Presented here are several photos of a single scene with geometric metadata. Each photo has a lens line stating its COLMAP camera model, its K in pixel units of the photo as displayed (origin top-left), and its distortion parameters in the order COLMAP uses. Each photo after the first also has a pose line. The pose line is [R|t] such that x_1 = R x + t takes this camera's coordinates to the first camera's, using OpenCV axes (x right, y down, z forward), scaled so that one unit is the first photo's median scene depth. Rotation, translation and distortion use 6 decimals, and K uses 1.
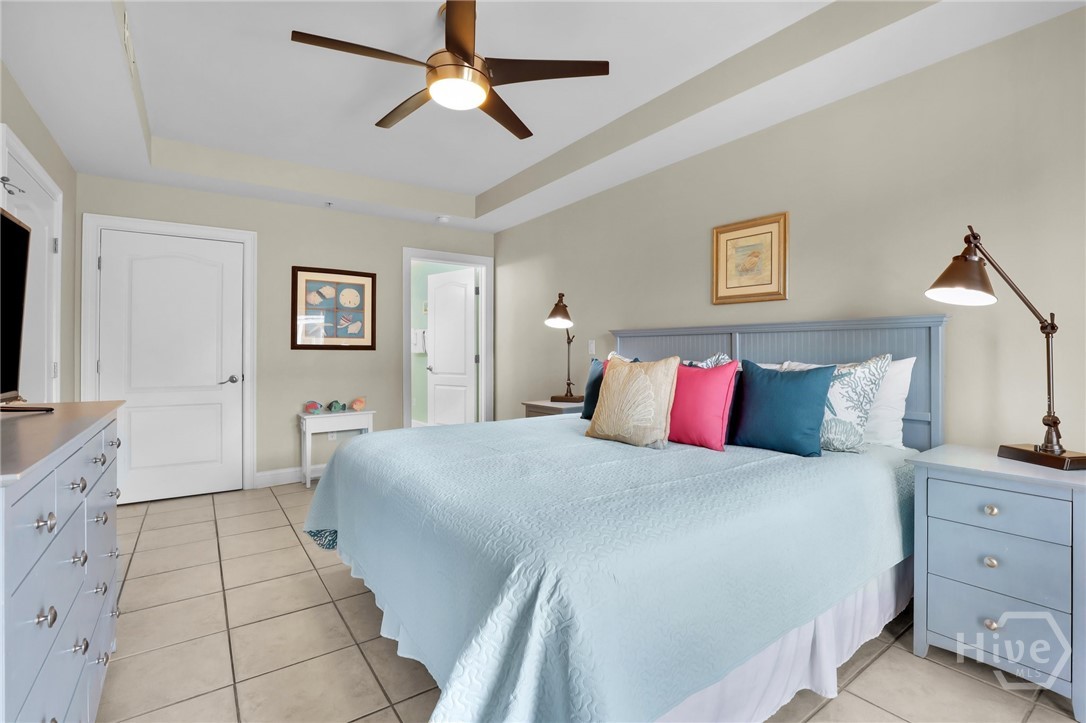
lens RADIAL K [[505.6, 0, 537.3], [0, 505.6, 354.0], [0, 0, 1]] dist [-0.031310, 0.000214]
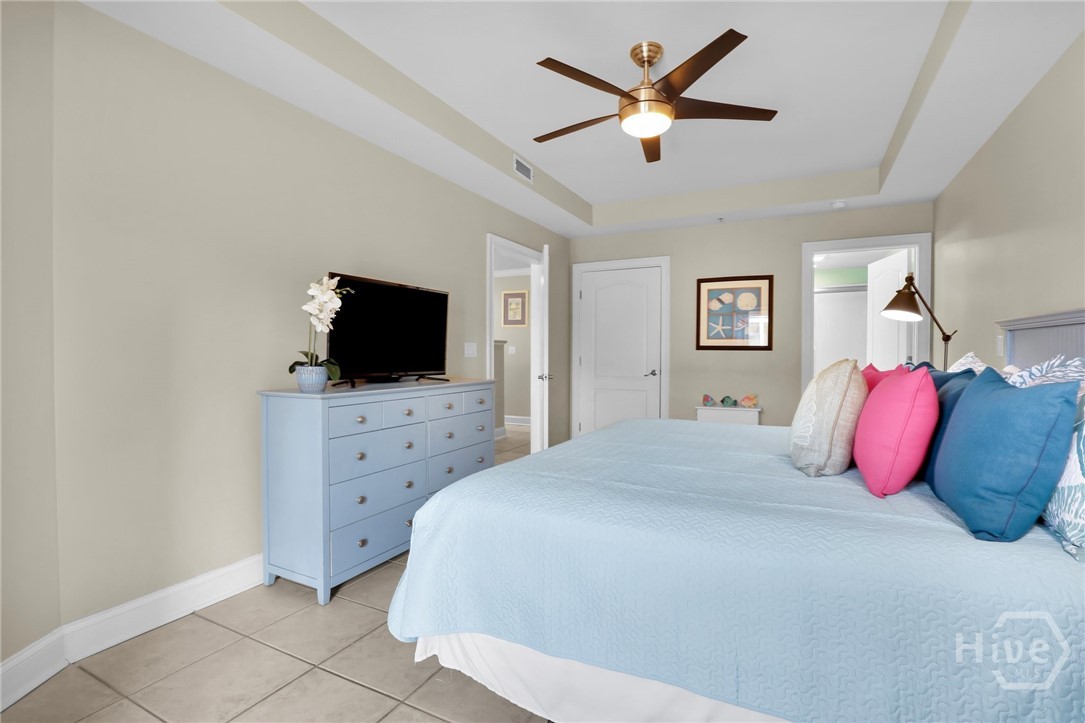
lens RADIAL K [[494.7, 0, 543.4], [0, 494.7, 358.1], [0, 0, 1]] dist [-0.026856, -0.000121]
pose [[0.461163, 0.012325, -0.887230, 0.366062], [-0.005232, 0.999924, 0.011171, -0.000886], [0.887300, -0.000510, 0.461193, 0.141021]]
